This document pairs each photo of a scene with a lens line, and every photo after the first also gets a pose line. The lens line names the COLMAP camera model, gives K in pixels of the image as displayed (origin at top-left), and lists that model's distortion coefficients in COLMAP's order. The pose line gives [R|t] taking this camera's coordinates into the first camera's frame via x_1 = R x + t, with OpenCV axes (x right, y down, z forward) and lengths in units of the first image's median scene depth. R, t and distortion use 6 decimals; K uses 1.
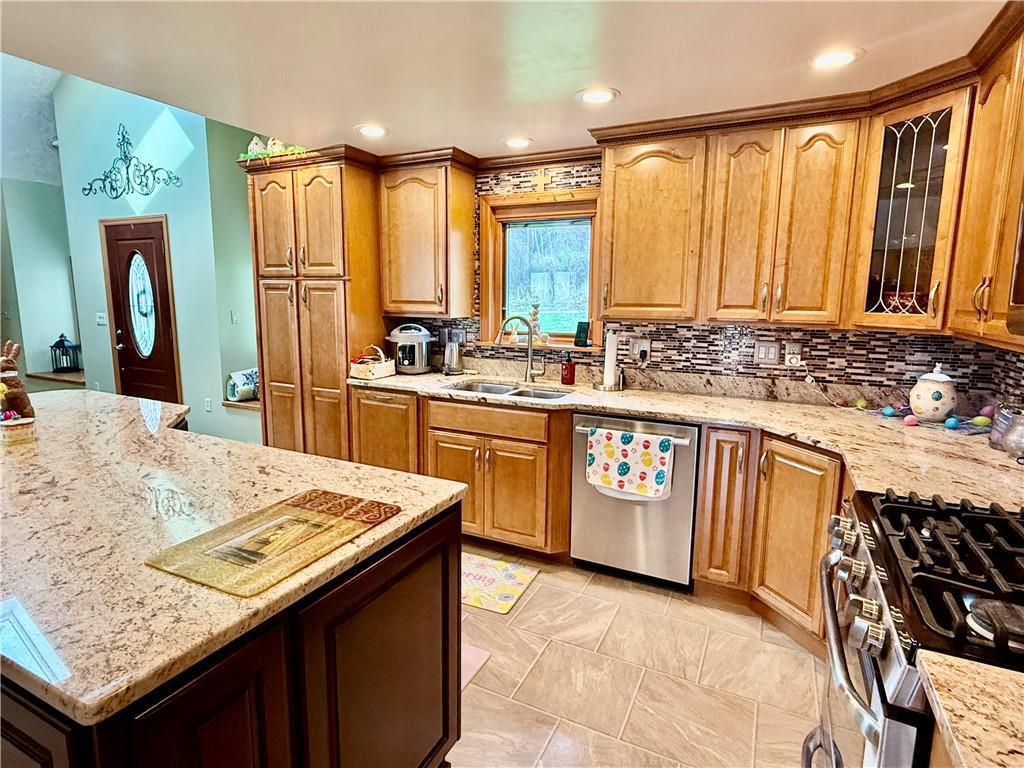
lens RADIAL K [[548.9, 0, 504.5], [0, 548.9, 380.1], [0, 0, 1]] dist [0.000544, -0.000145]
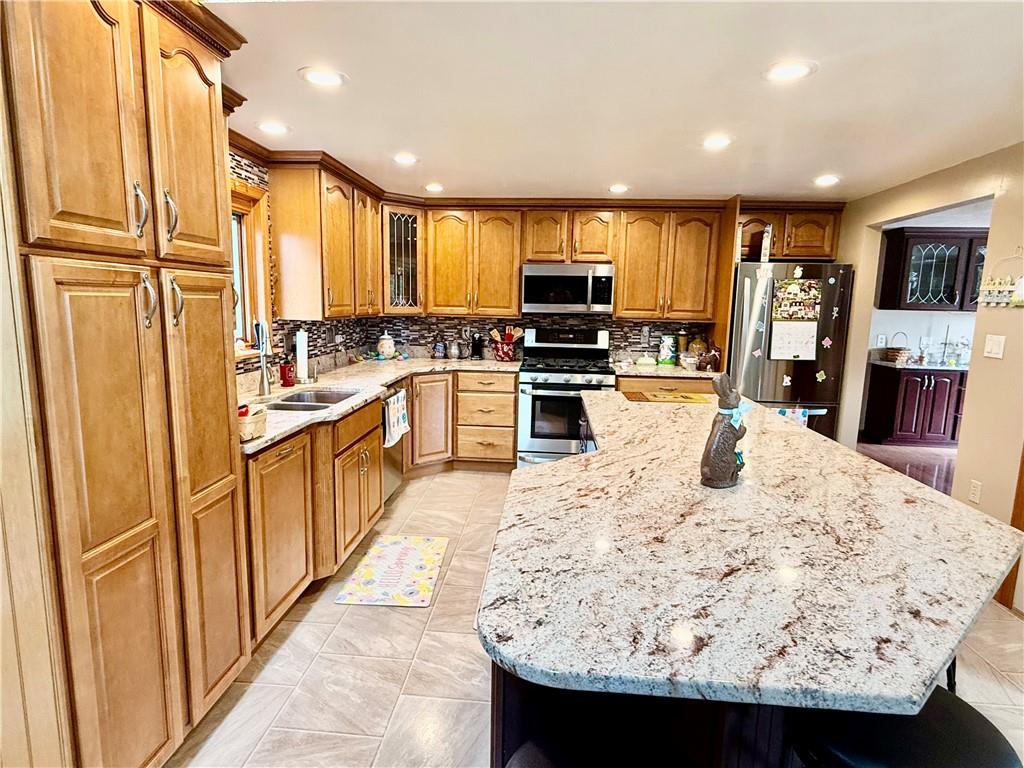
lens RADIAL K [[548.9, 0, 504.5], [0, 548.9, 380.1], [0, 0, 1]] dist [0.000544, -0.000145]
pose [[-0.371248, -0.149743, 0.916380, -0.998768], [0.117748, 0.971351, 0.206429, -0.172496], [-0.921037, 0.184538, -0.342980, 1.034652]]
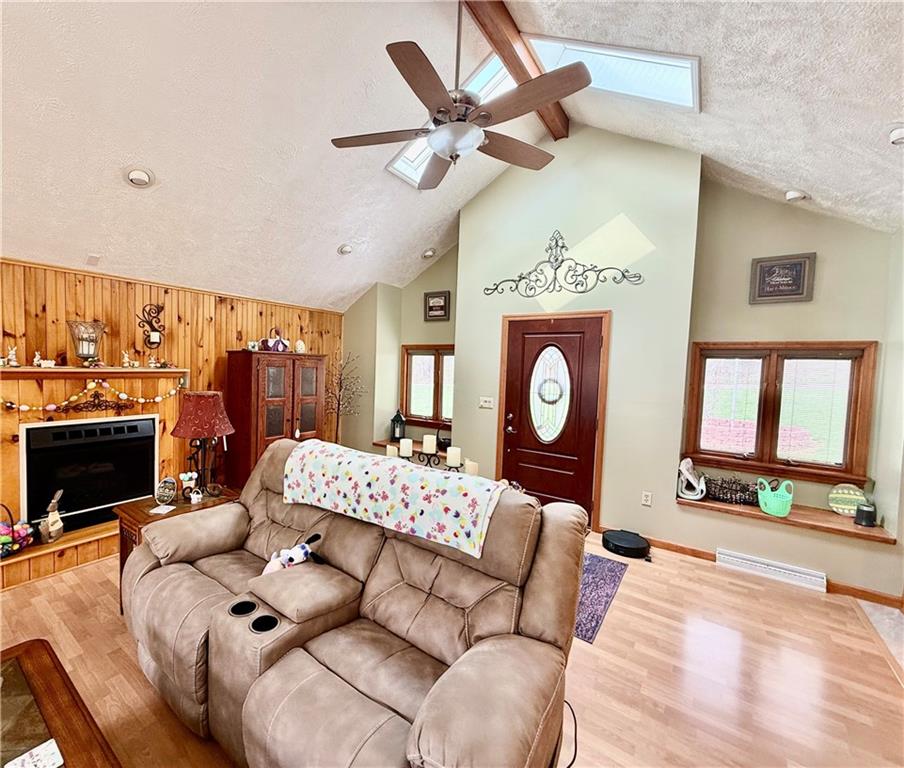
lens RADIAL K [[405.6, 0, 386.8], [0, 405.6, 386.4], [0, 0, 1]] dist [-0.000098, 0.000424]
pose [[0.979747, 0.029385, -0.198073, -1.416507], [-0.049496, 0.994018, -0.097358, -0.100677], [0.194028, 0.105190, 0.975340, 0.290302]]
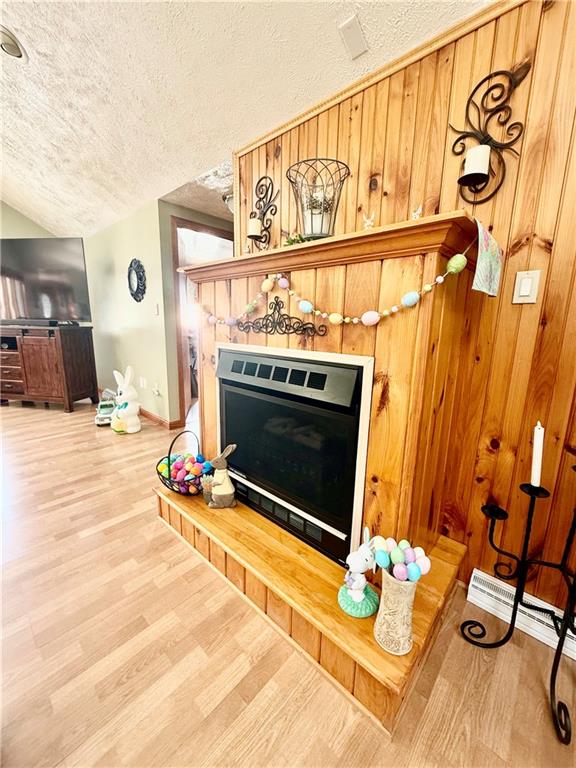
lens RADIAL K [[304.8, 0, 288.4], [0, 304.8, 382.3], [0, 0, 1]] dist [-0.001895, -0.000335]
pose [[-0.277599, 0.170591, -0.945430, -1.942840], [-0.170375, 0.959767, 0.223204, -0.136473], [0.945469, 0.223039, -0.237366, 1.320372]]
